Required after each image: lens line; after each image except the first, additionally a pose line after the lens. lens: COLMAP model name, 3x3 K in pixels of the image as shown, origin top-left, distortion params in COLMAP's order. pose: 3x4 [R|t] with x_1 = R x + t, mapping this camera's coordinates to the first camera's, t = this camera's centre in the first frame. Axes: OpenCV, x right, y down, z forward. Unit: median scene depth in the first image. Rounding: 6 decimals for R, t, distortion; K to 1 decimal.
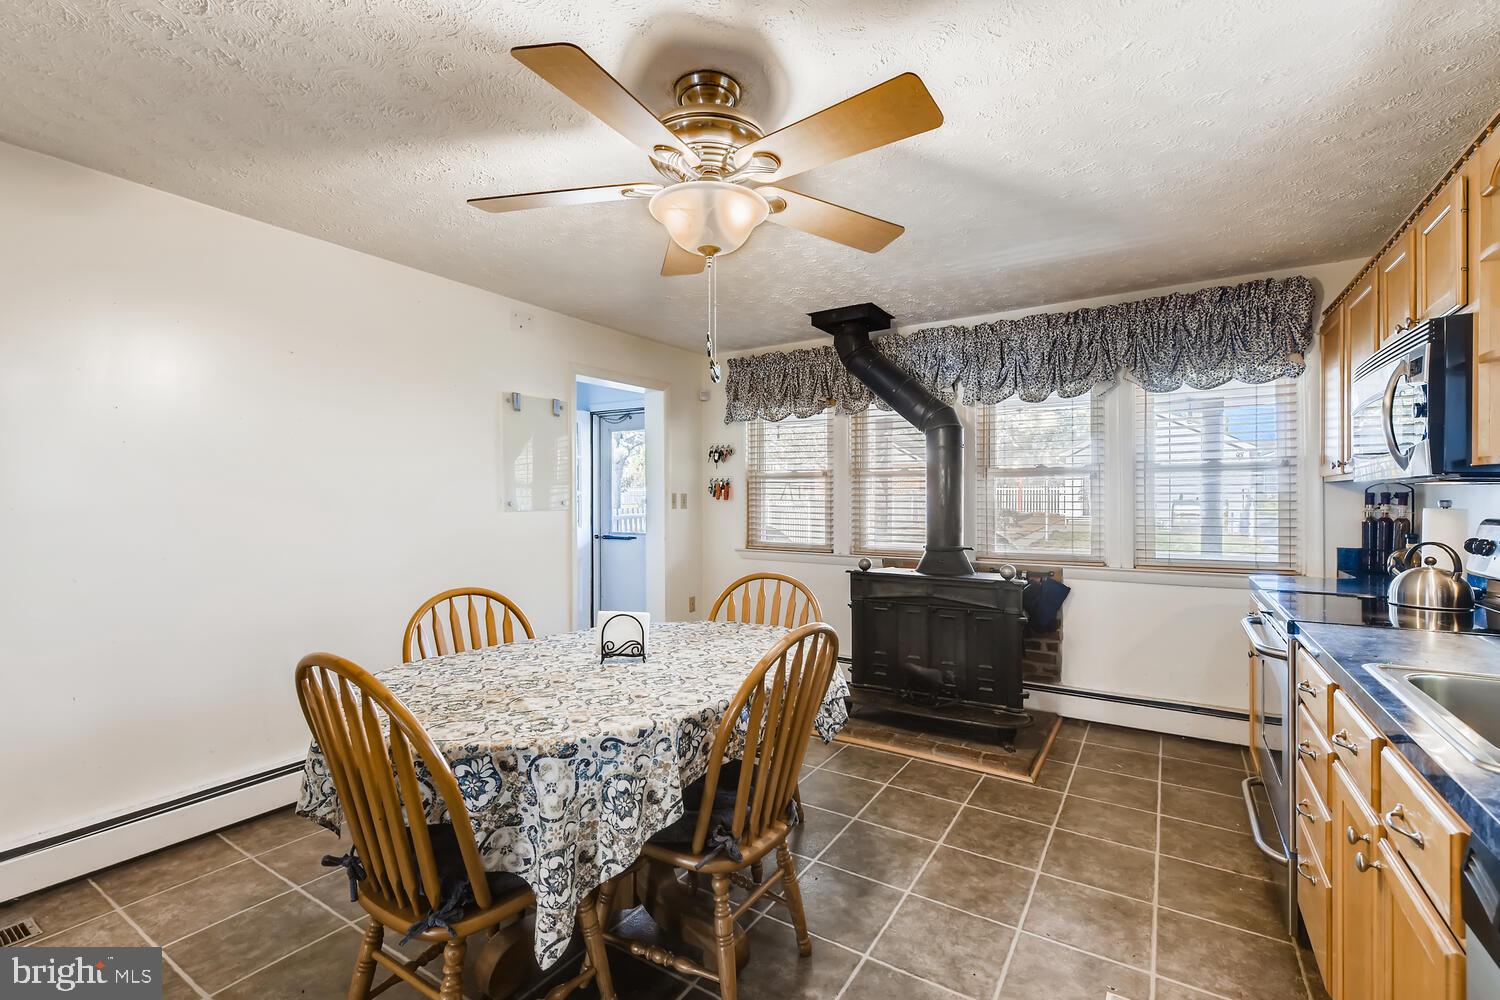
lens RADIAL K [[663.3, 0, 738.8], [0, 663.3, 497.2], [0, 0, 1]] dist [0.011497, -0.001604]
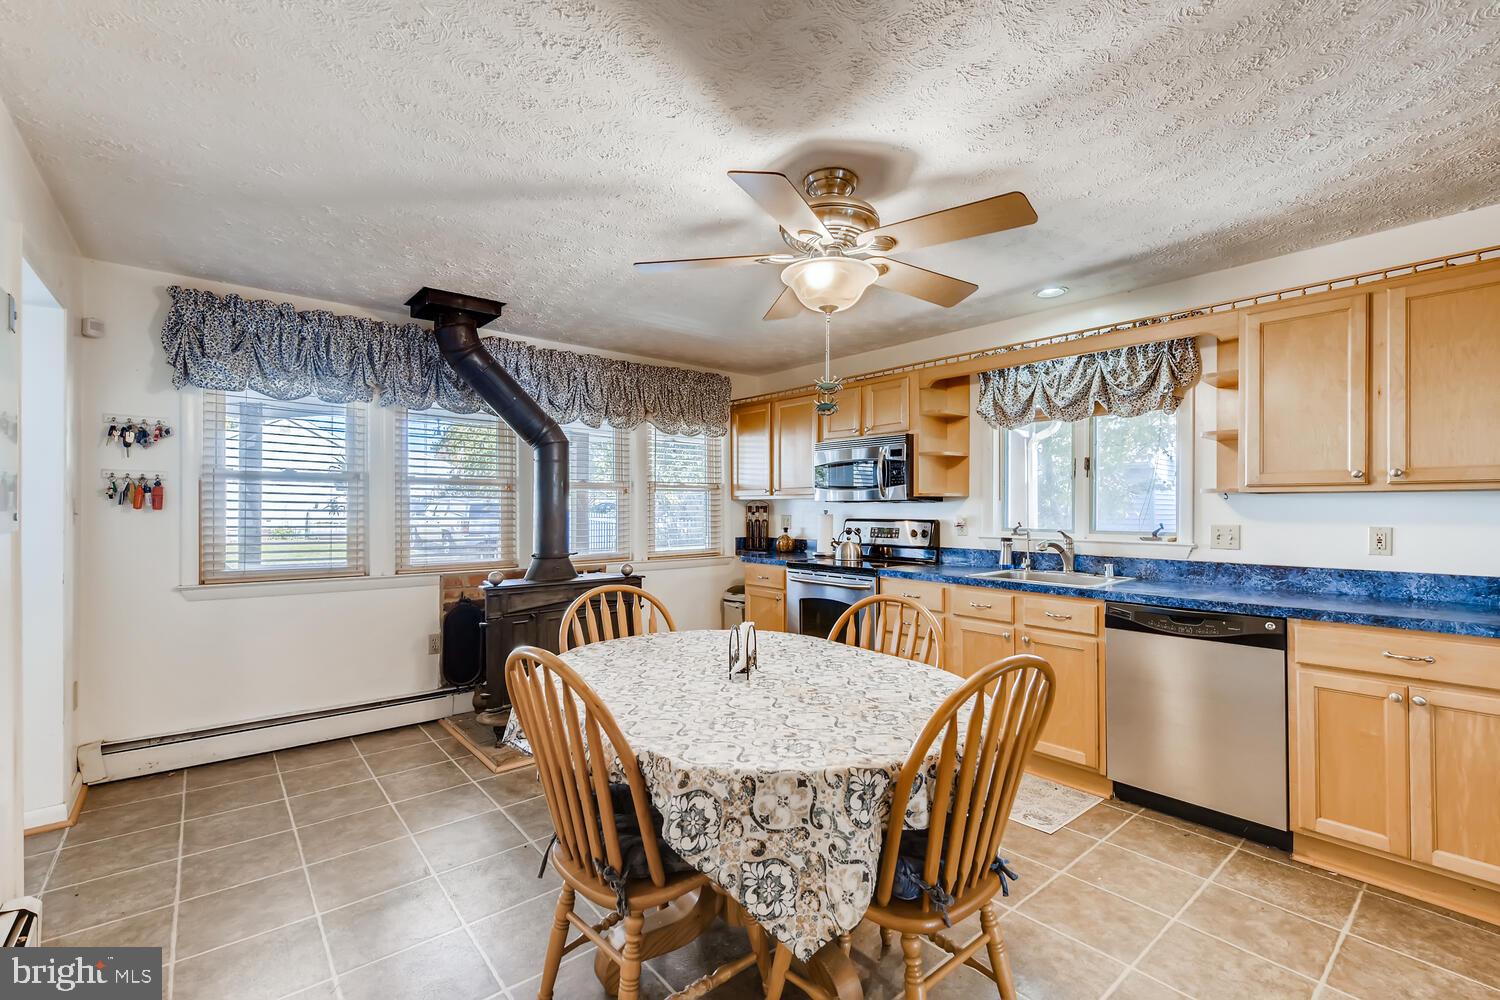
lens RADIAL K [[663.3, 0, 755.3], [0, 663.3, 511.2], [0, 0, 1]] dist [0.011497, -0.001604]
pose [[0.278664, -0.002853, 0.960384, -0.557915], [-0.005666, 0.999973, 0.004614, -0.000855], [-0.960372, -0.006728, 0.278641, 0.350706]]
